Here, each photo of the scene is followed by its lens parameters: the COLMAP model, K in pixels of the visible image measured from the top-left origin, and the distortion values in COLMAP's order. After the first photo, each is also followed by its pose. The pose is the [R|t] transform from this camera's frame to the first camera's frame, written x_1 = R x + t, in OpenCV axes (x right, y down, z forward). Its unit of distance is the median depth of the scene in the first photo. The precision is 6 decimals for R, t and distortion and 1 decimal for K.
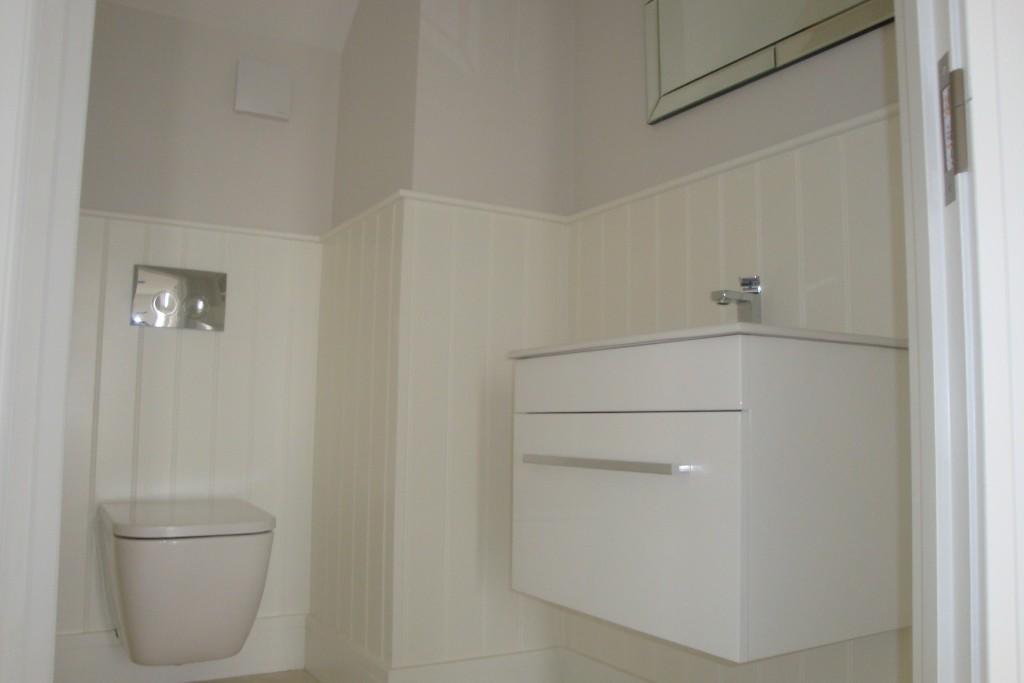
lens RADIAL K [[858.9, 0, 512.4], [0, 858.9, 341.2], [0, 0, 1]] dist [-0.077057, 0.005991]
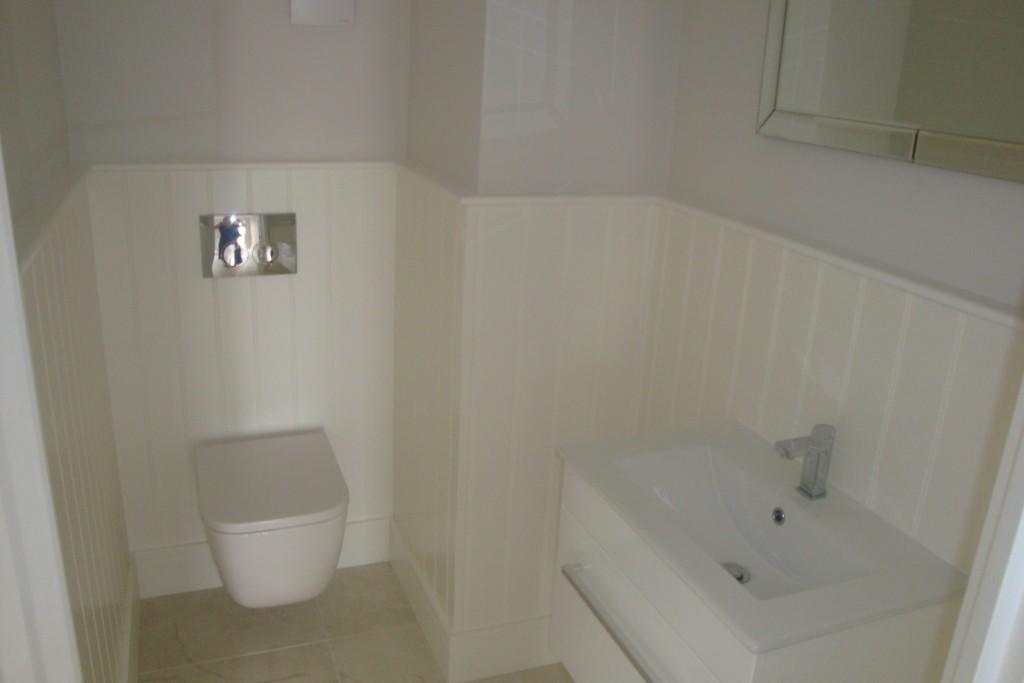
lens RADIAL K [[858.9, 0, 512.4], [0, 858.9, 341.2], [0, 0, 1]] dist [-0.077057, 0.005991]
pose [[0.987377, 0.083018, -0.134889, 0.046851], [-0.020812, 0.912249, 0.409107, -0.359176], [0.157015, -0.401136, 0.902461, 0.122409]]
